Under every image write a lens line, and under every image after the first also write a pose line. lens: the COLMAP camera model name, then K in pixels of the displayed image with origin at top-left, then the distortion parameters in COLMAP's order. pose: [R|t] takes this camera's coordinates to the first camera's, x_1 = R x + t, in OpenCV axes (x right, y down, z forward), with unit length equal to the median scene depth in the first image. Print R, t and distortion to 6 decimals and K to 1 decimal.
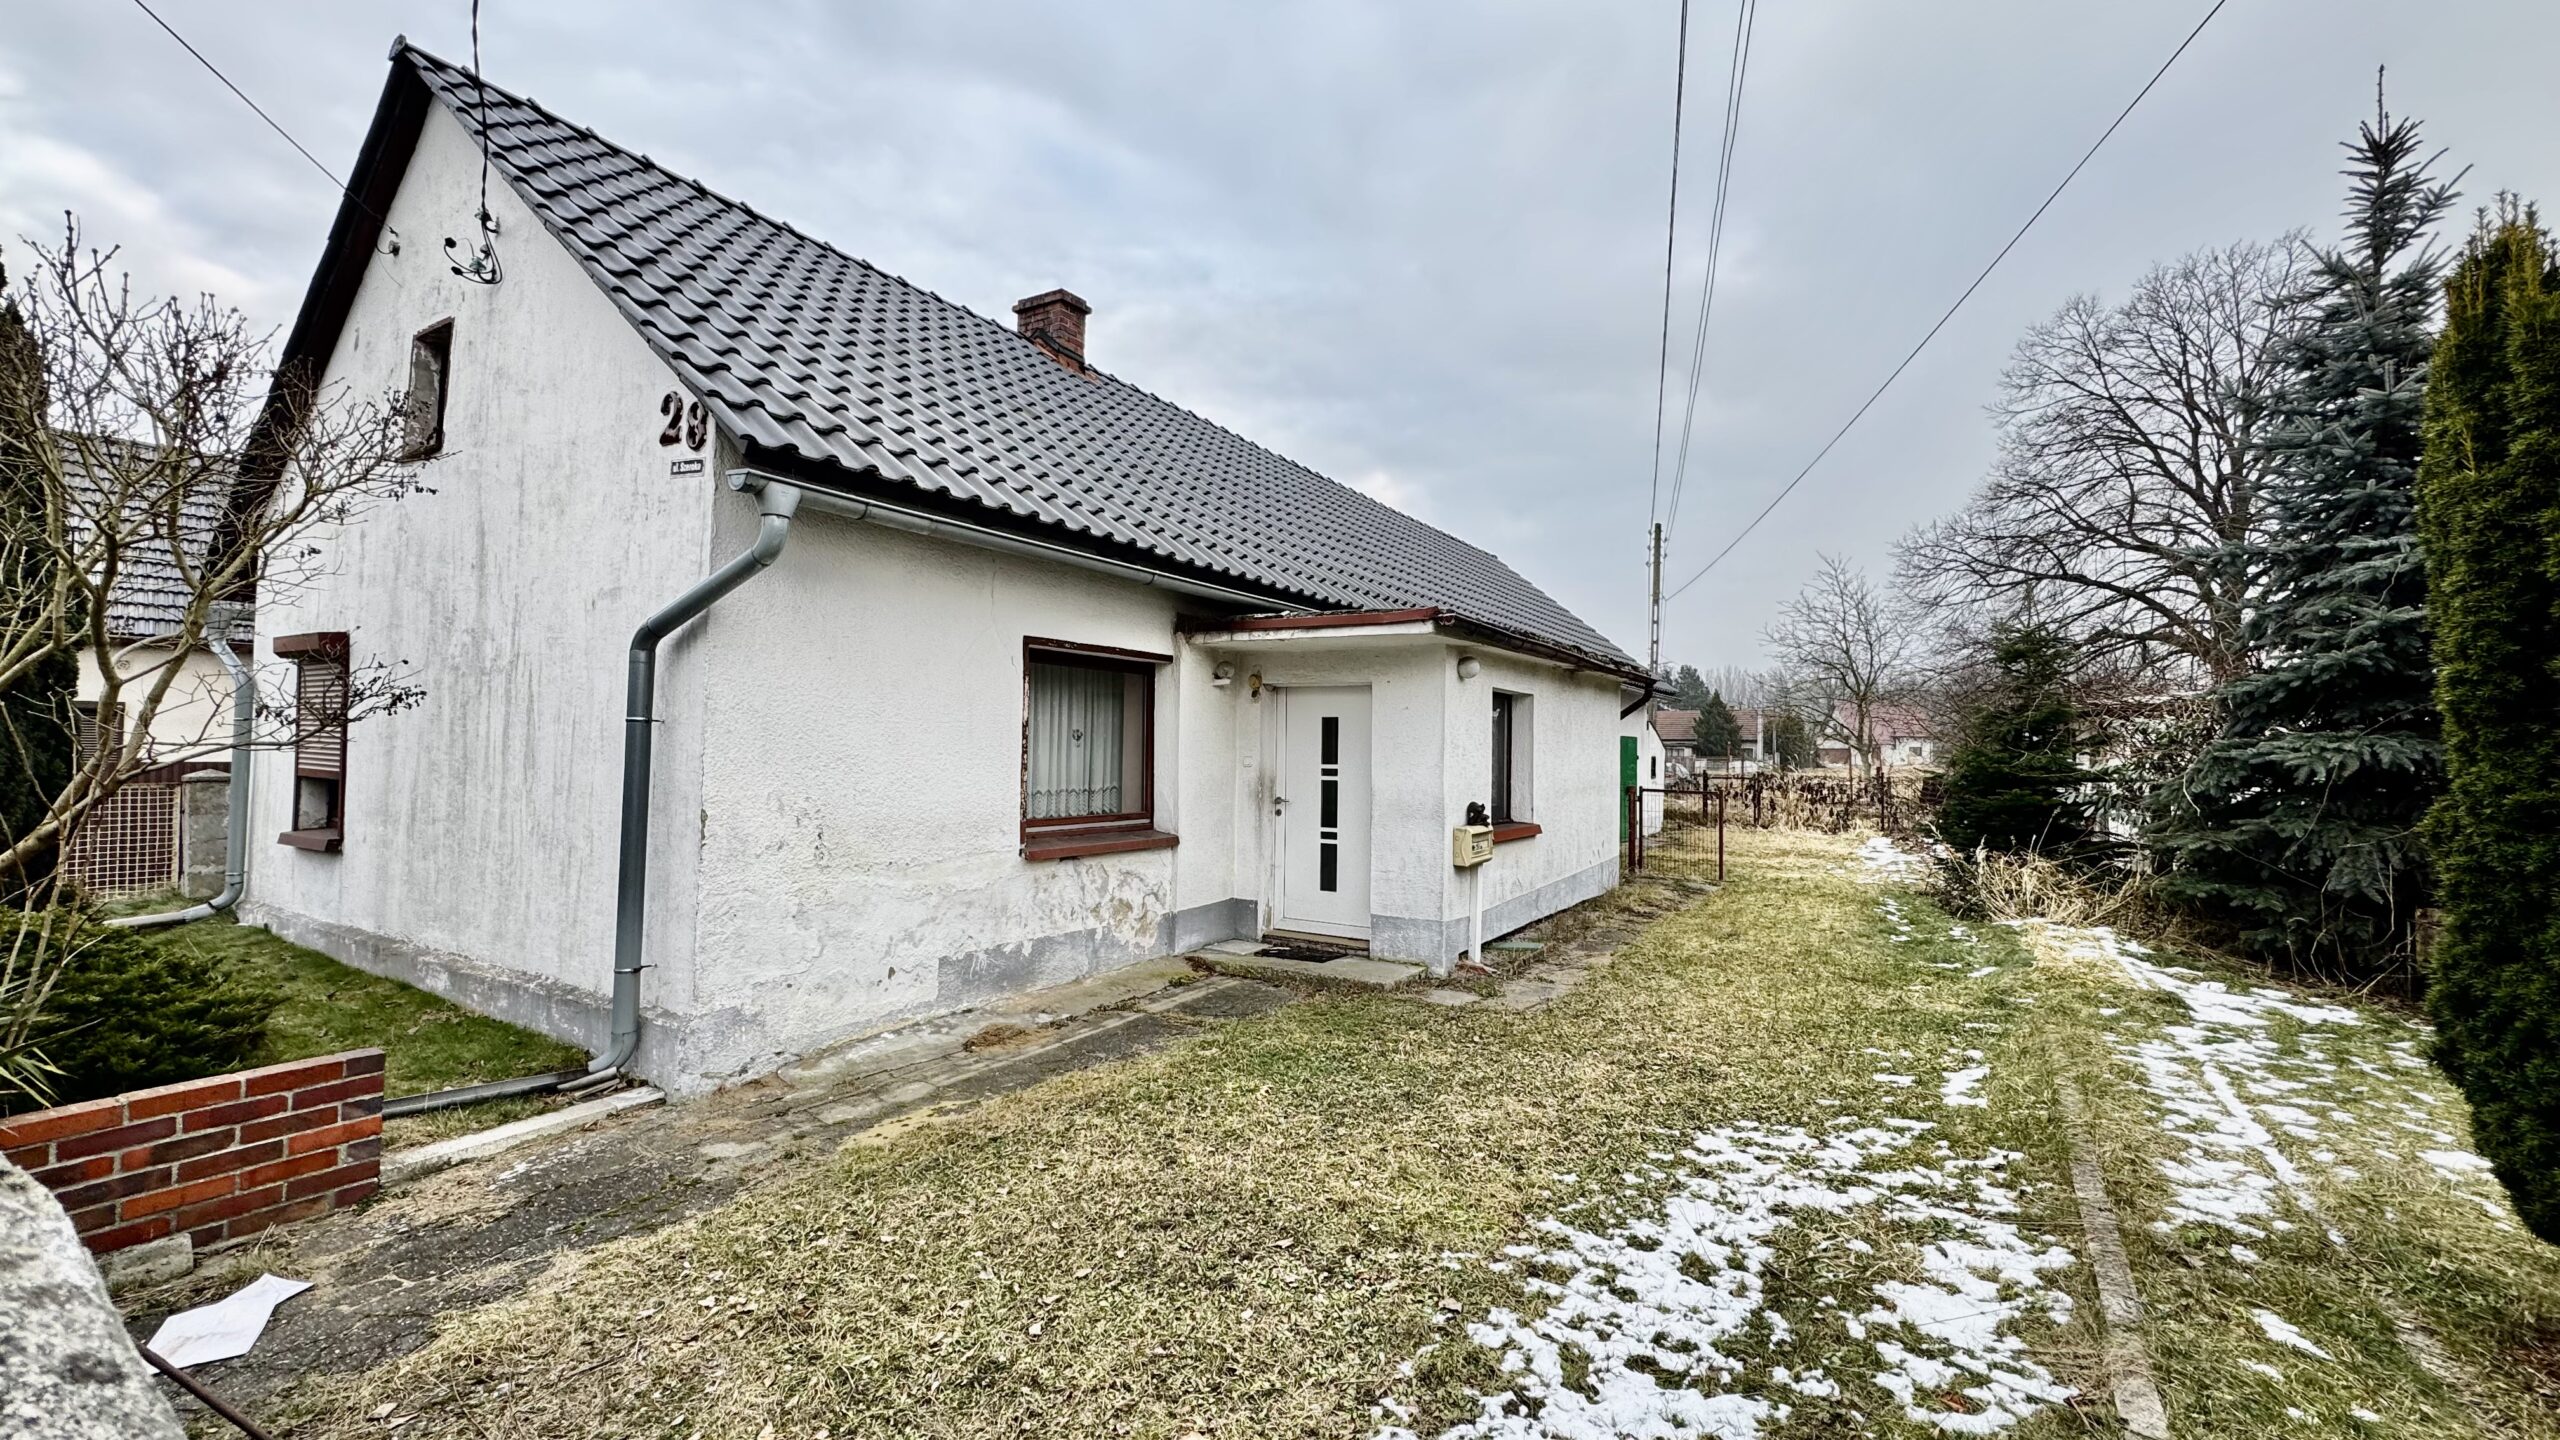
lens RADIAL K [[1012.5, 0, 1282.8], [0, 1012.5, 717.2], [0, 0, 1]] dist [-0.002036, -0.000087]
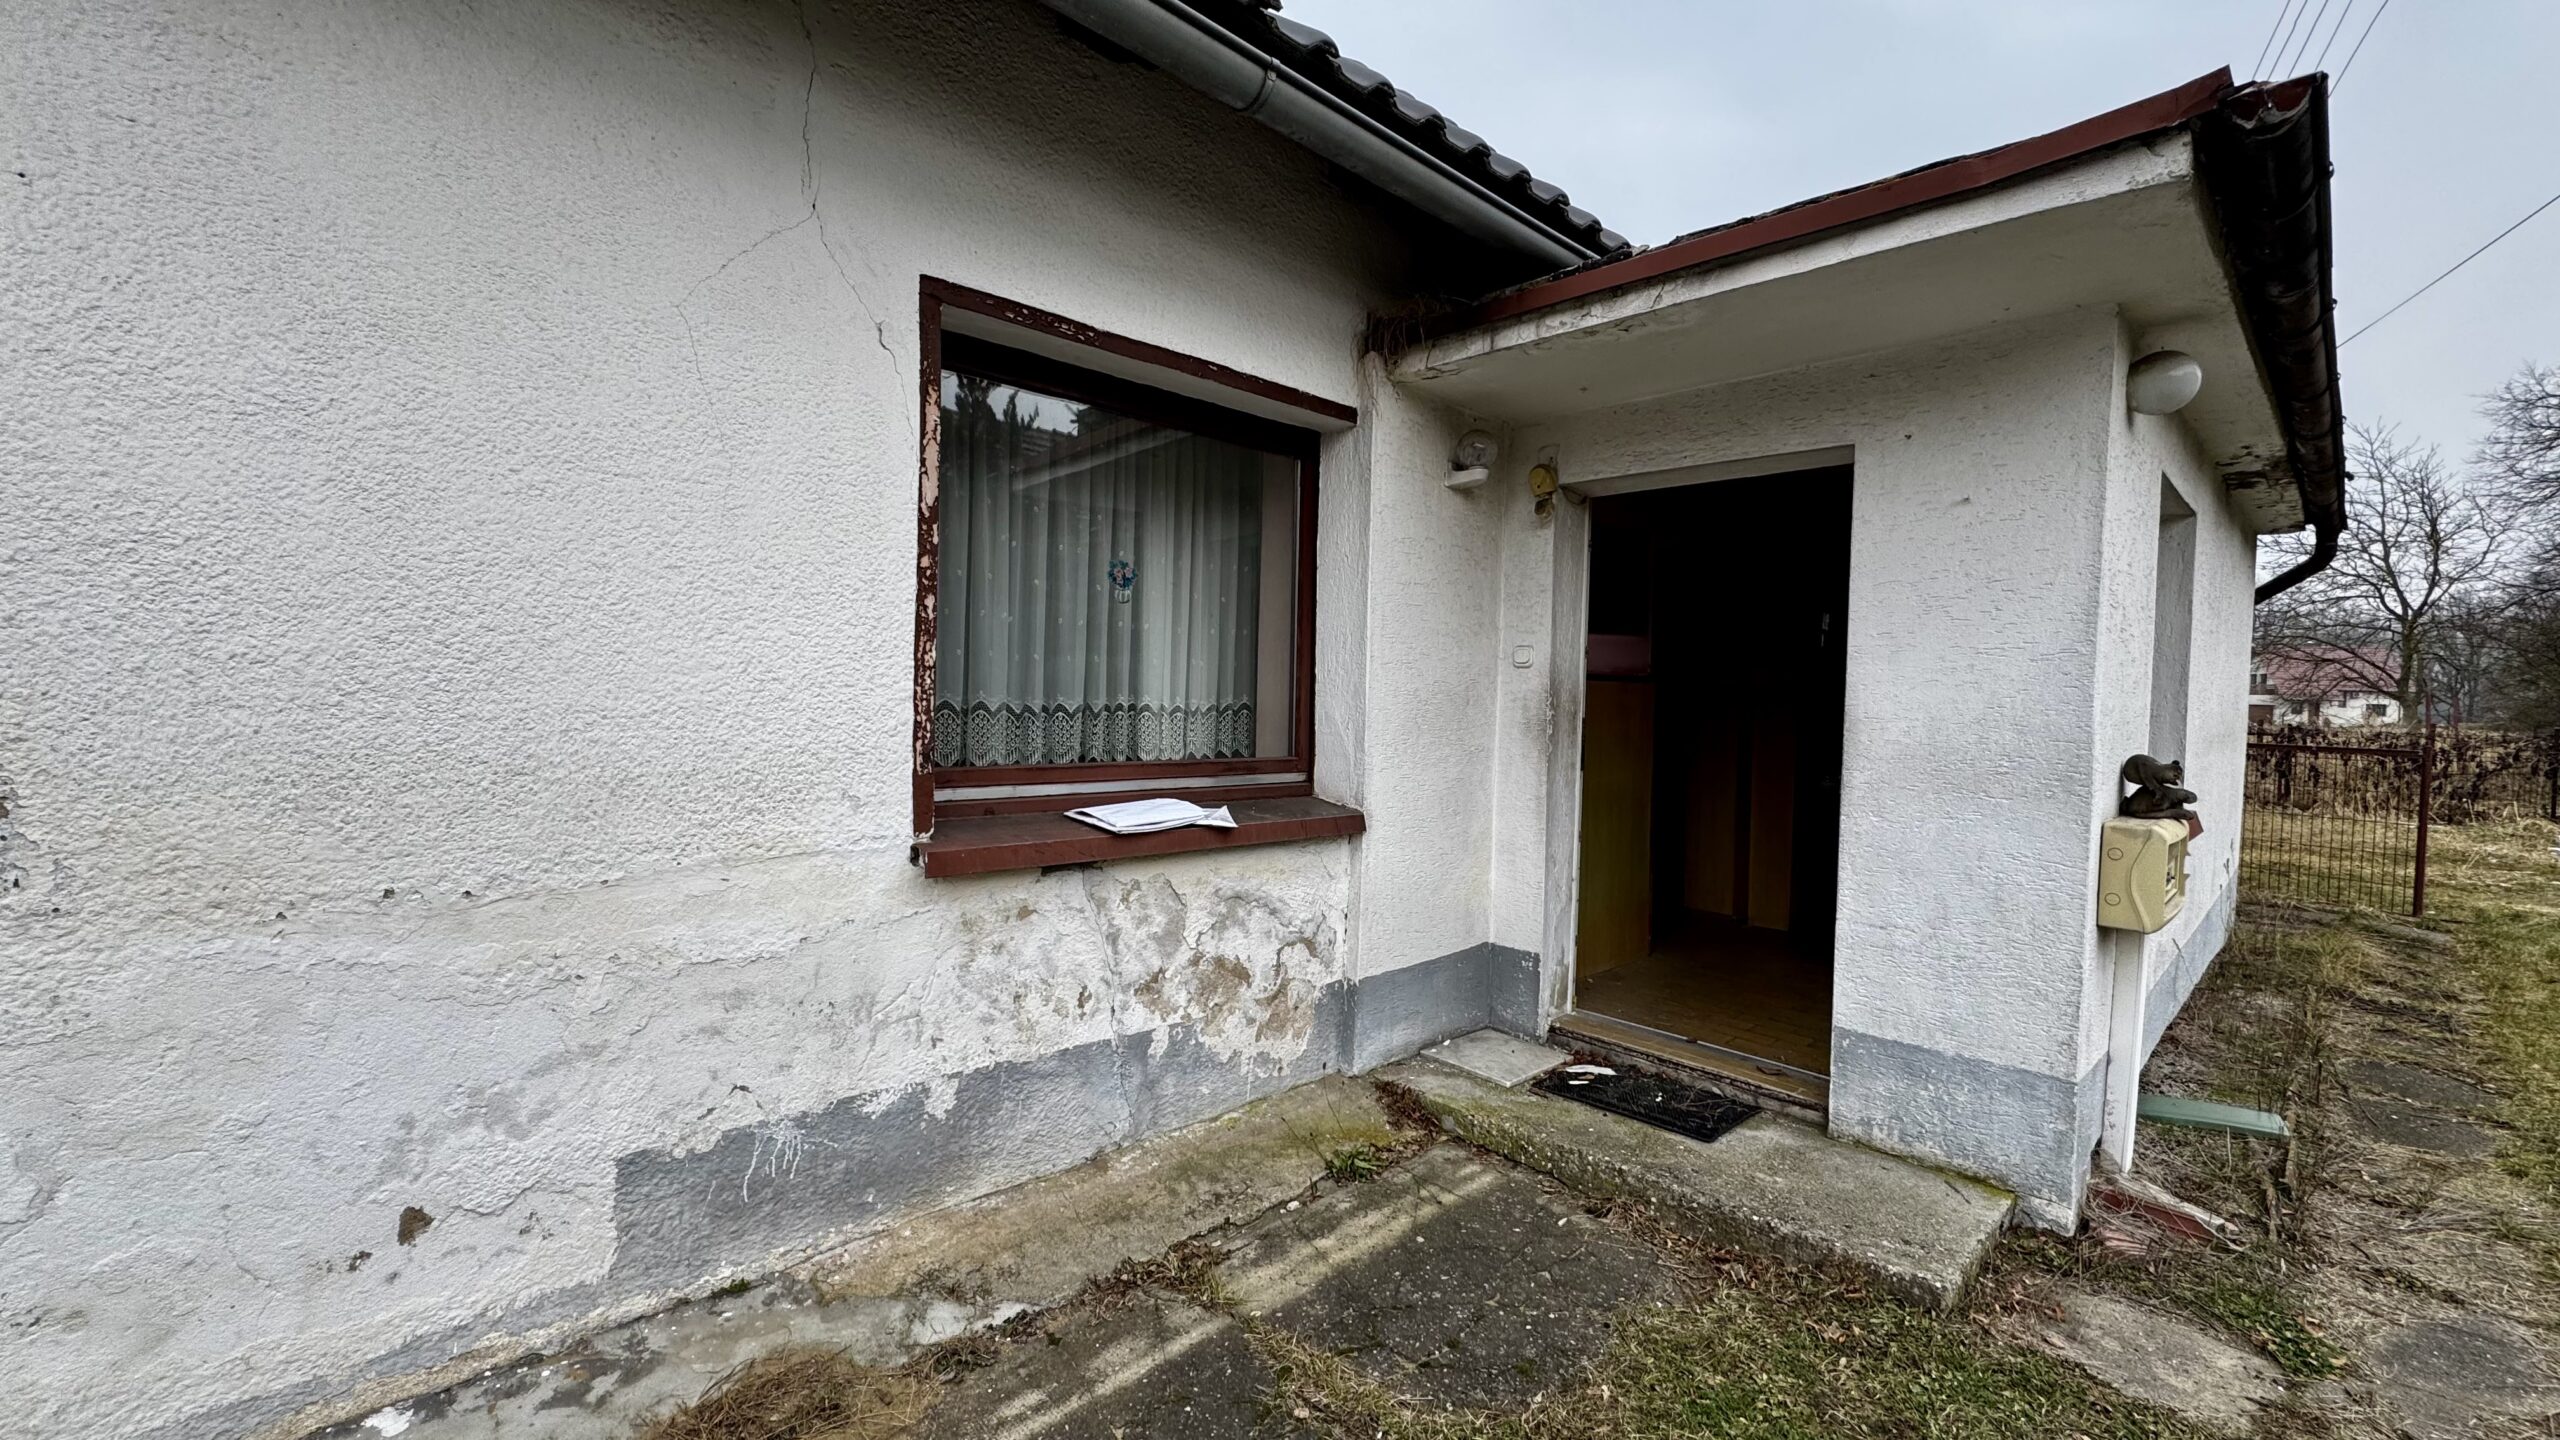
lens RADIAL K [[1012.5, 0, 1284.9], [0, 1012.5, 718.4], [0, 0, 1]] dist [-0.002036, -0.000087]
pose [[0.968541, 0.018077, -0.248197, -0.027595], [-0.004921, 0.998555, 0.053523, 0.053814], [0.248806, -0.050617, 0.967230, 0.581263]]
